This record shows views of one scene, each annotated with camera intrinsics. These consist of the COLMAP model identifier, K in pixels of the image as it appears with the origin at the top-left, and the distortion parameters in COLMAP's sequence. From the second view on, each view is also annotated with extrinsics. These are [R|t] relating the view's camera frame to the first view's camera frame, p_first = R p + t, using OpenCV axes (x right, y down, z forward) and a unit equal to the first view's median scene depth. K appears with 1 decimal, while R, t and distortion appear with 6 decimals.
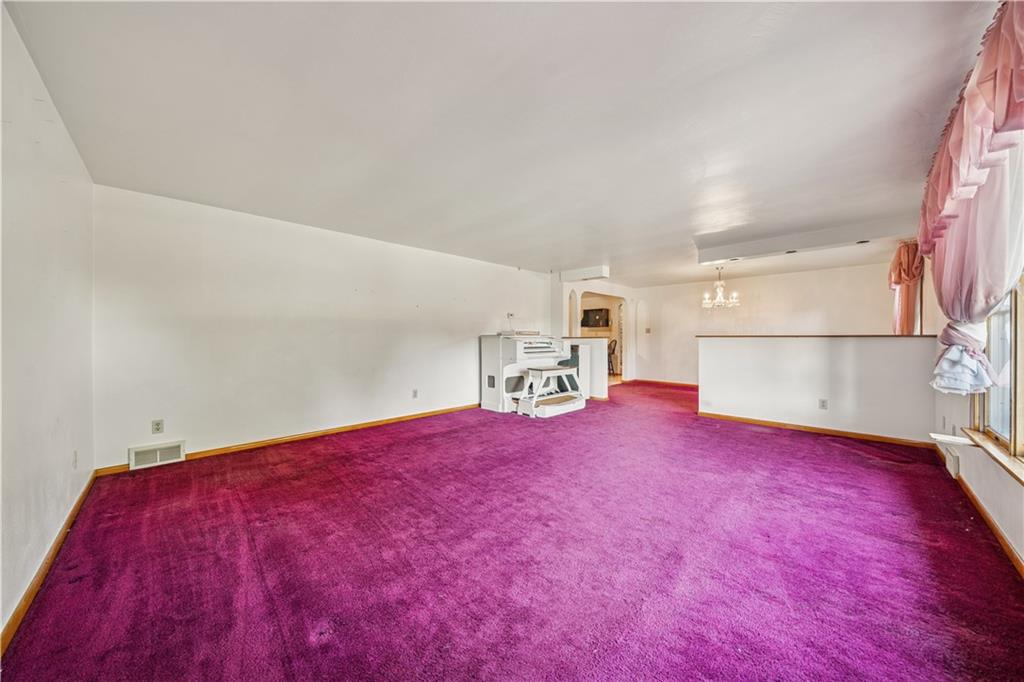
lens RADIAL K [[350.8, 0, 516.0], [0, 350.8, 333.7], [0, 0, 1]] dist [0.000067, -0.000019]
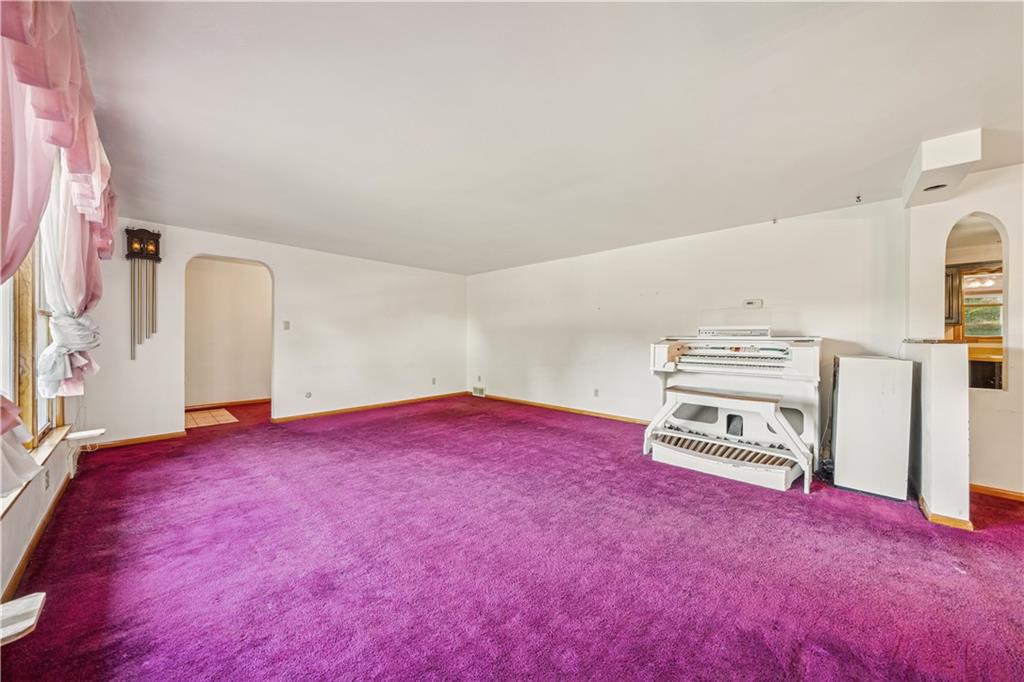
lens RADIAL K [[347.3, 0, 512.0], [0, 347.3, 341.0], [0, 0, 1]] dist [0.000204, -0.000074]
pose [[0.029256, 0.005266, -0.999558, 0.744799], [0.004188, 0.999977, 0.005391, 0.009797], [0.999563, -0.004344, 0.029234, 0.721409]]
